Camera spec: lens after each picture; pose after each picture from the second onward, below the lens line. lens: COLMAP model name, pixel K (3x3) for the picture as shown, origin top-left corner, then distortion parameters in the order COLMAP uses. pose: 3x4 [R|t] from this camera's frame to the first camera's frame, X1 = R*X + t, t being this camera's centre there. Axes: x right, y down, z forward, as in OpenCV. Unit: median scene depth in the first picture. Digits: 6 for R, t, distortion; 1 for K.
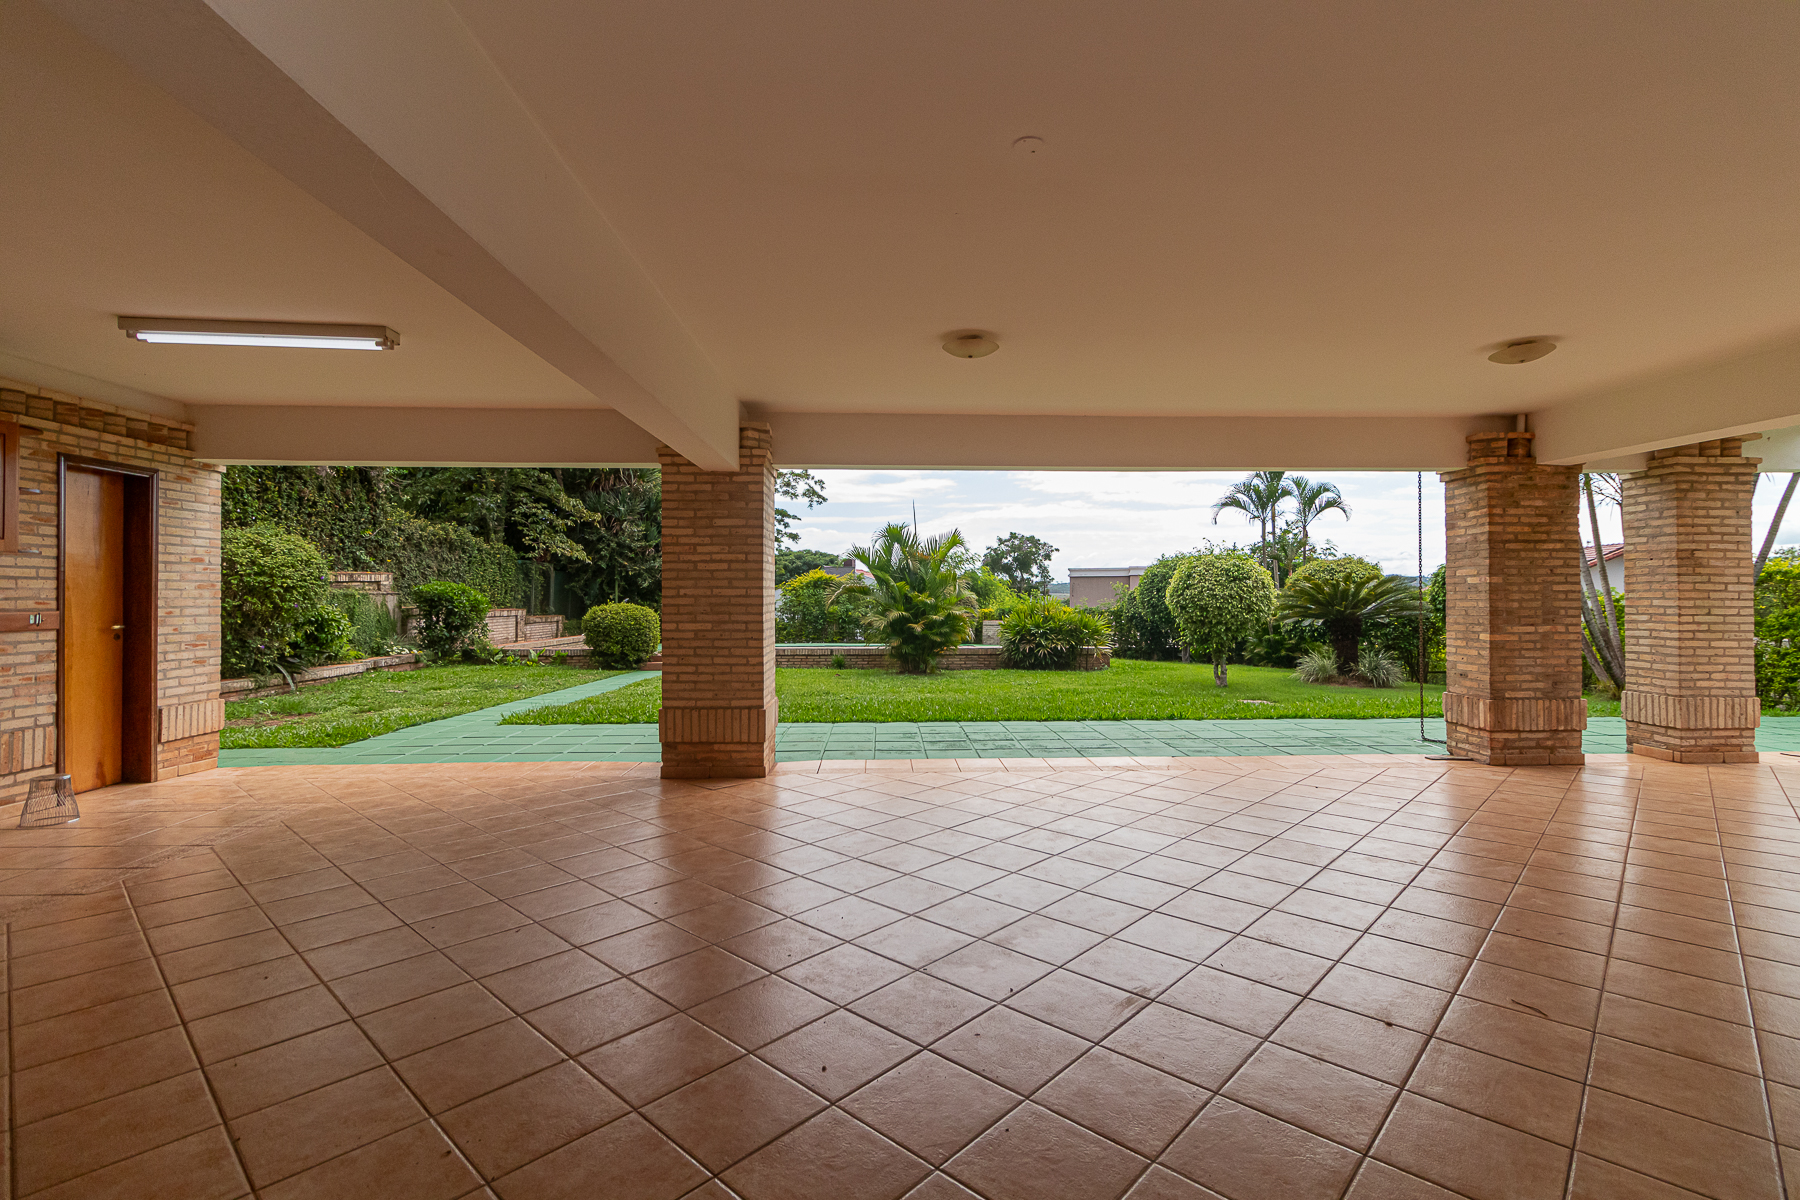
lens RADIAL K [[829.7, 0, 921.2], [0, 829.7, 580.0], [0, 0, 1]] dist [0.001959, 0.001556]
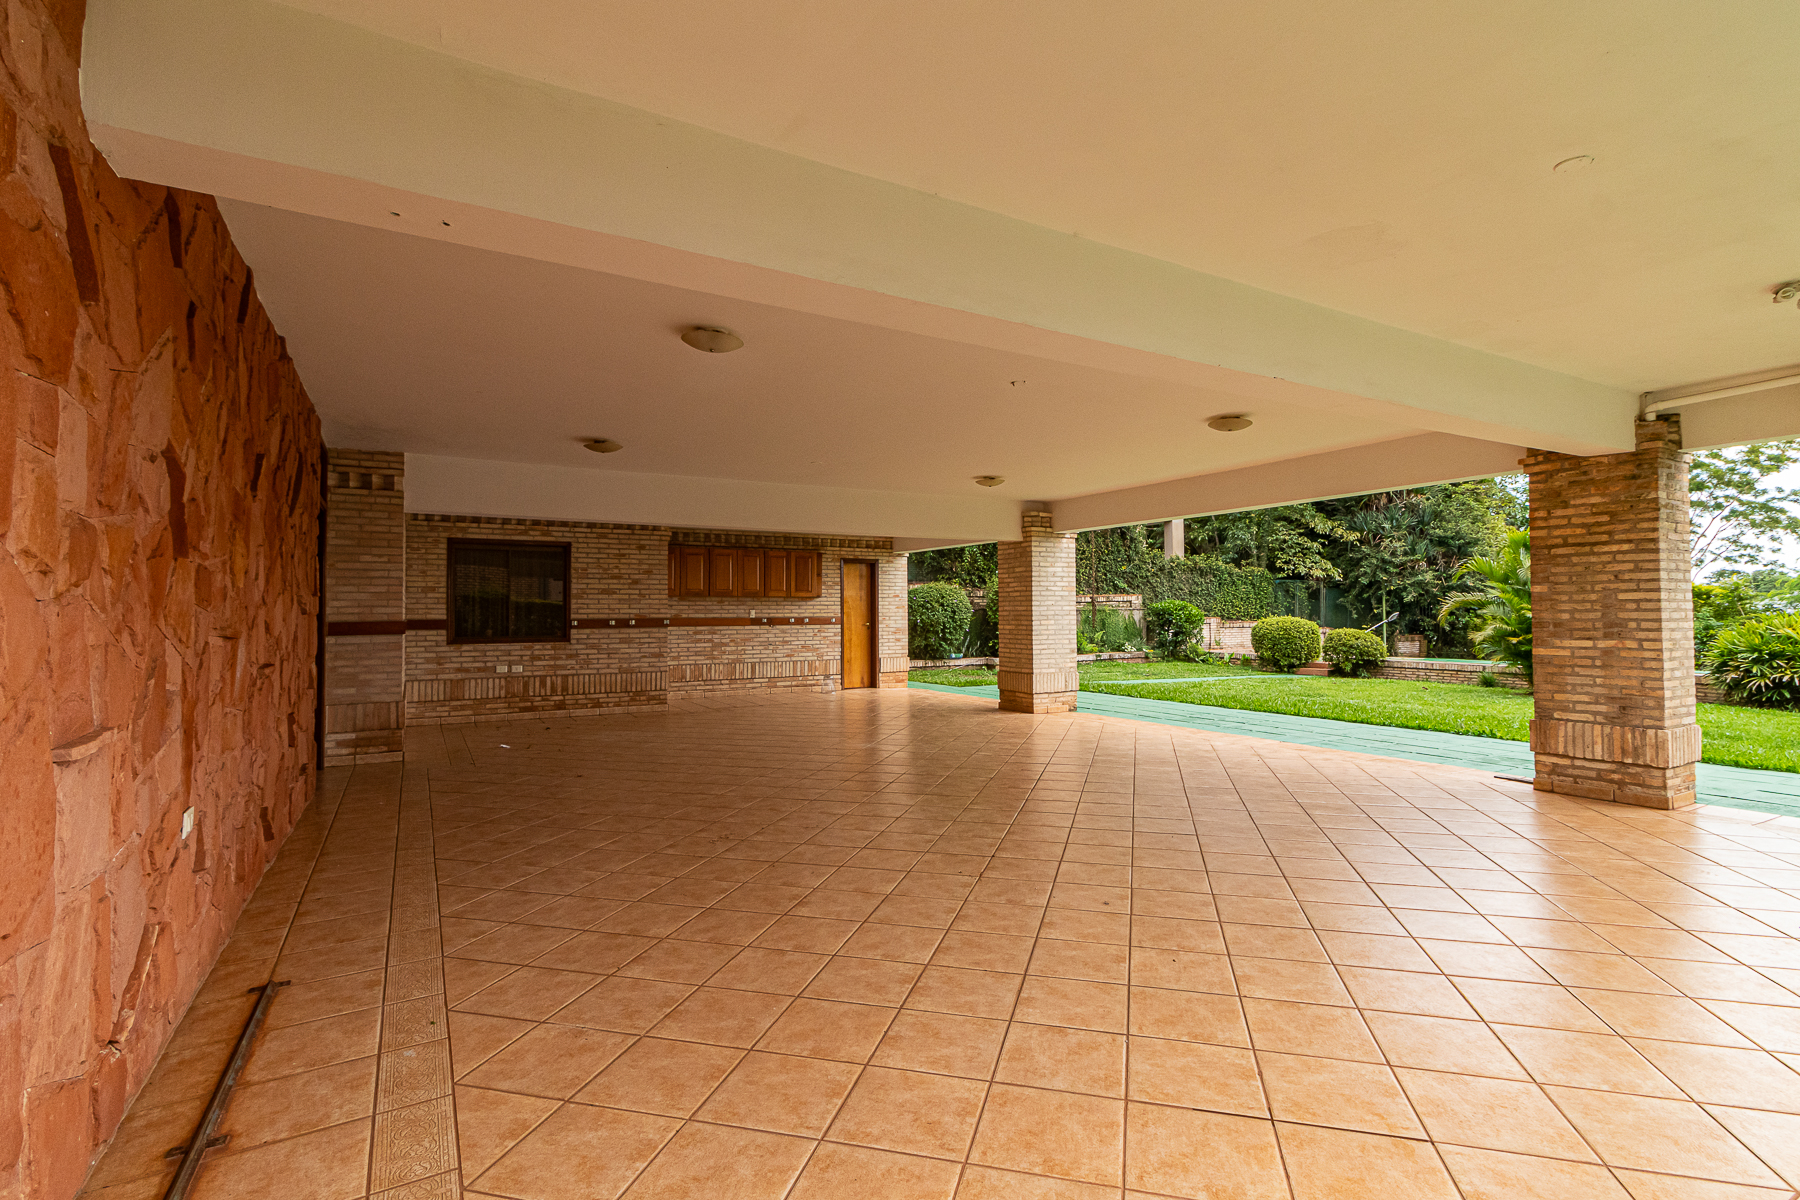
lens RADIAL K [[829.7, 0, 921.2], [0, 829.7, 580.0], [0, 0, 1]] dist [0.001959, 0.001556]
pose [[0.481143, -0.036733, -0.875872, 1.167236], [0.021376, 0.999316, -0.030168, 0.003045], [0.876381, -0.004207, 0.481599, -0.045407]]
